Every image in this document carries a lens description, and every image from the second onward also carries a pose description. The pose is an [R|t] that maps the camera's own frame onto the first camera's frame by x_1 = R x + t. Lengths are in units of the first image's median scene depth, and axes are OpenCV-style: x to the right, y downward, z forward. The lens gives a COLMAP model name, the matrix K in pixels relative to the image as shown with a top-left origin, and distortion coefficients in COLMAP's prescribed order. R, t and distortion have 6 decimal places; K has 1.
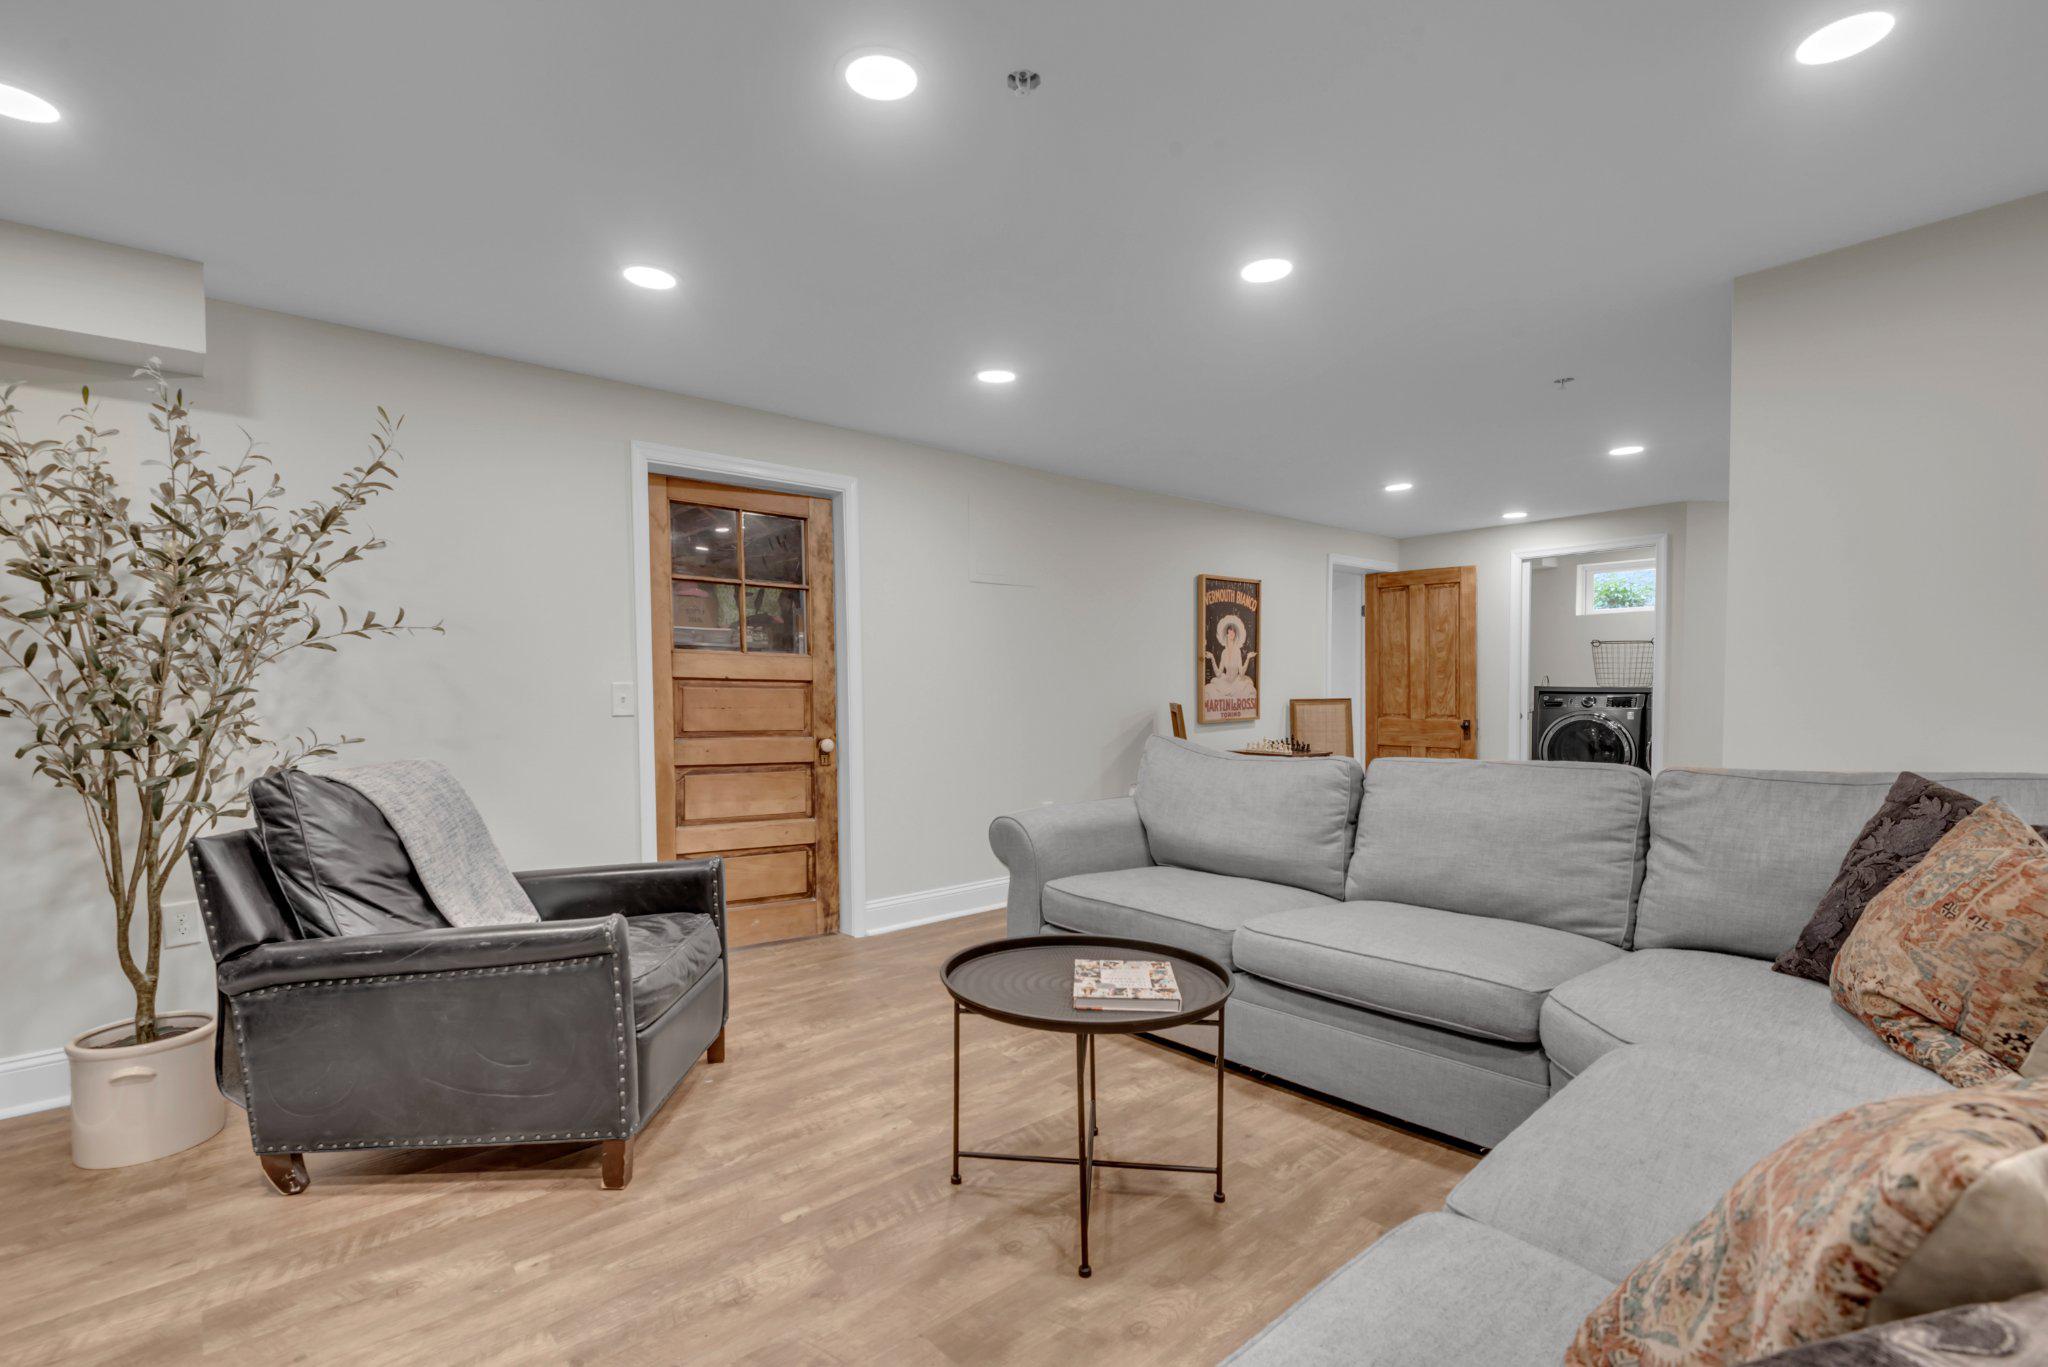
lens RADIAL K [[925.0, 0, 1017.7], [0, 925.0, 719.7], [0, 0, 1]] dist [0.026305, -0.000080]
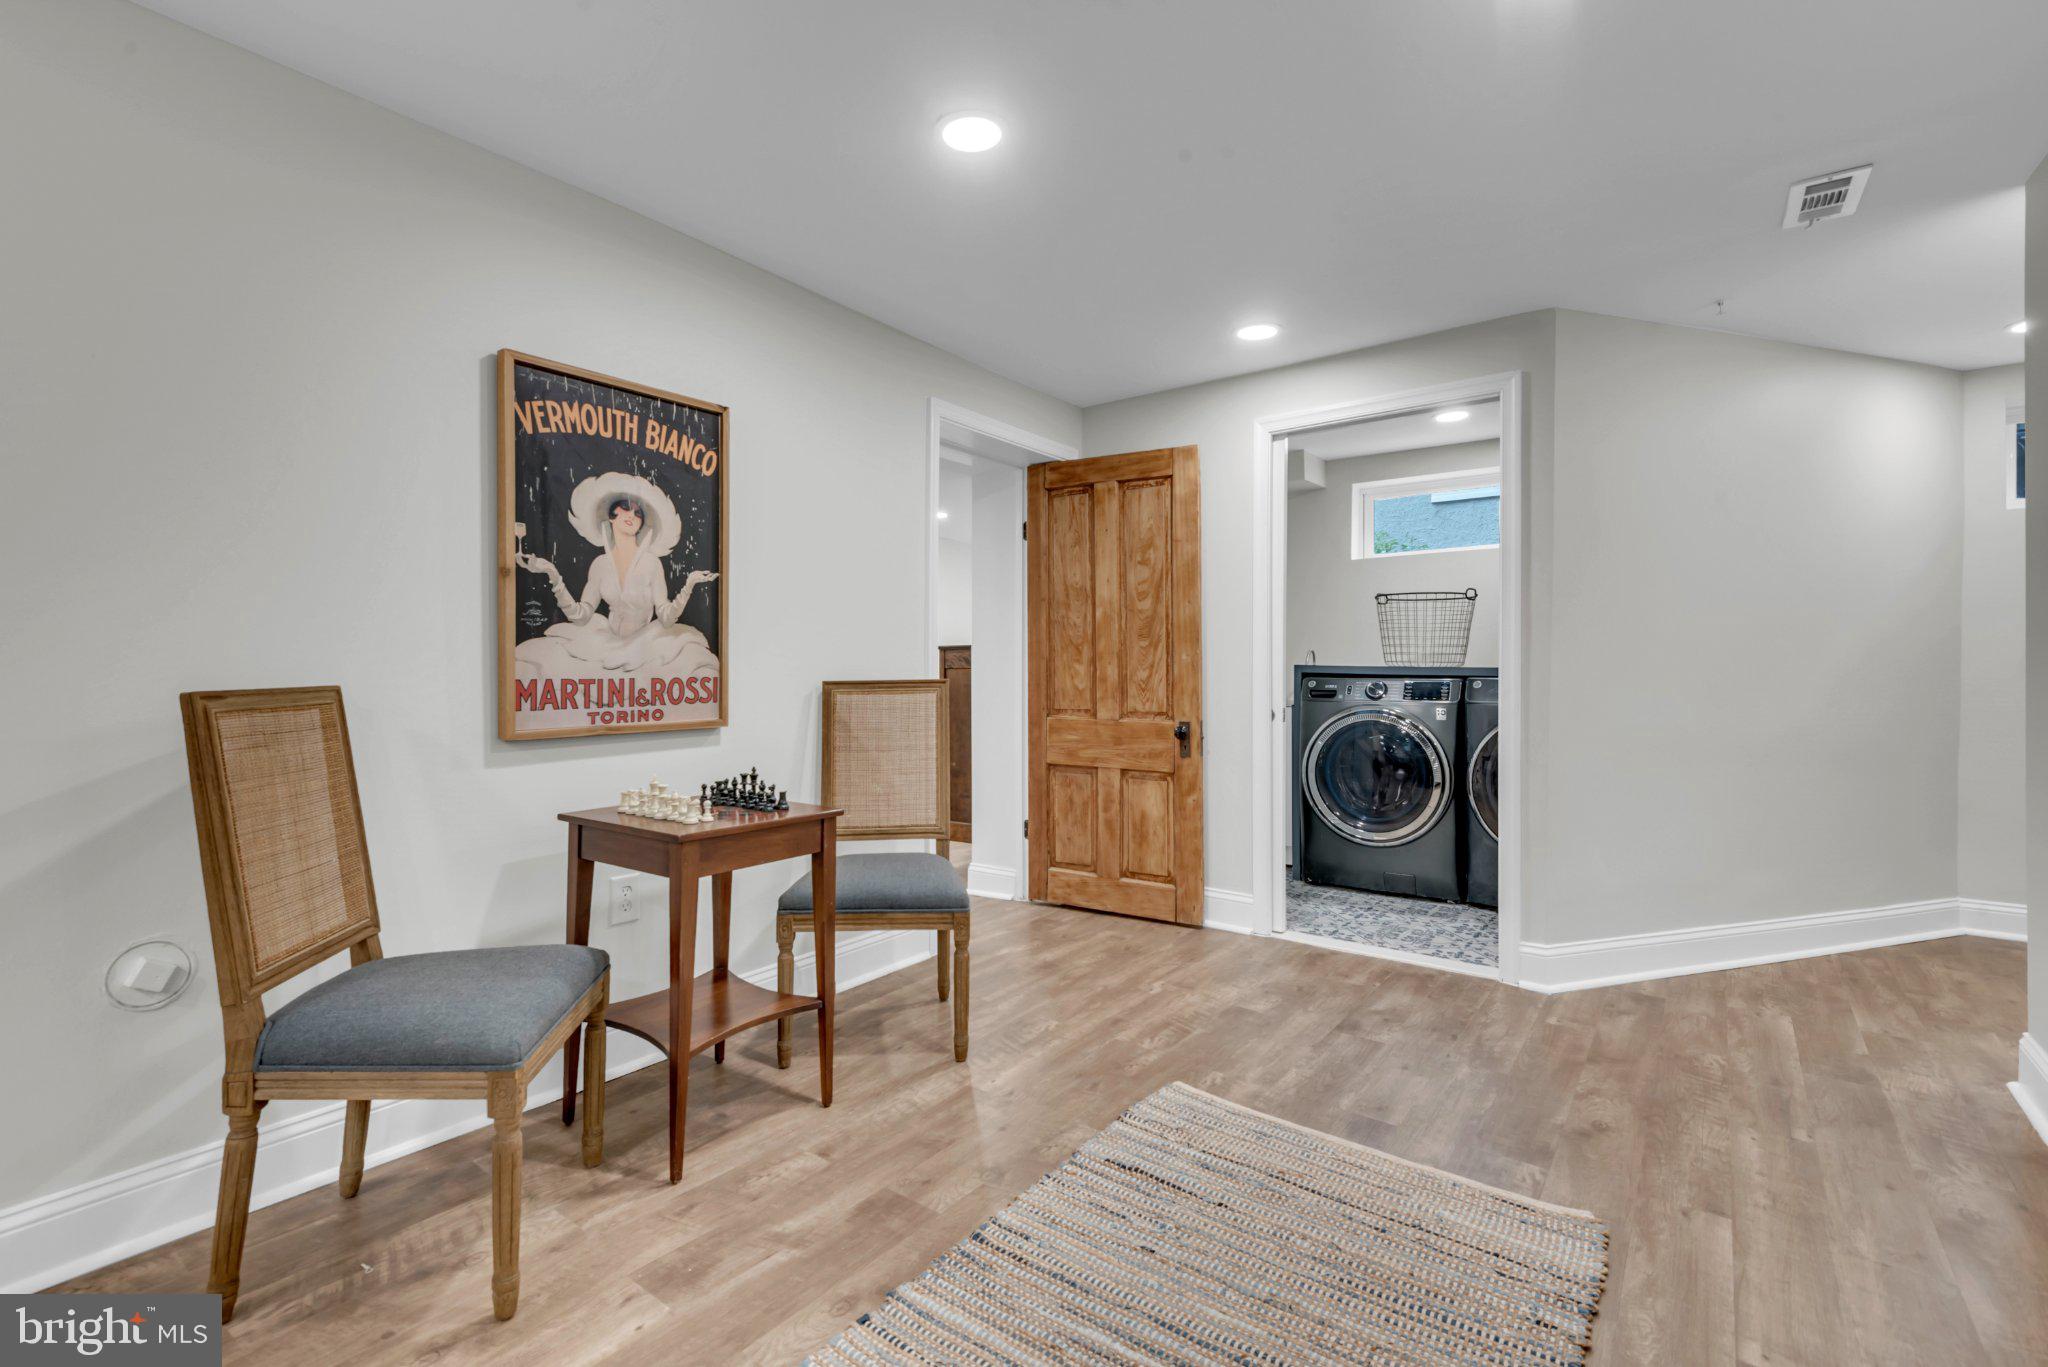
lens RADIAL K [[920.6, 0, 1024.0], [0, 920.6, 683.5], [0, 0, 1]] dist [0.028500, -0.000006]
pose [[0.976506, 0.007418, 0.215361, 0.266591], [-0.002100, 0.999687, -0.024910, -0.008599], [-0.215479, 0.023873, 0.976217, 0.476026]]
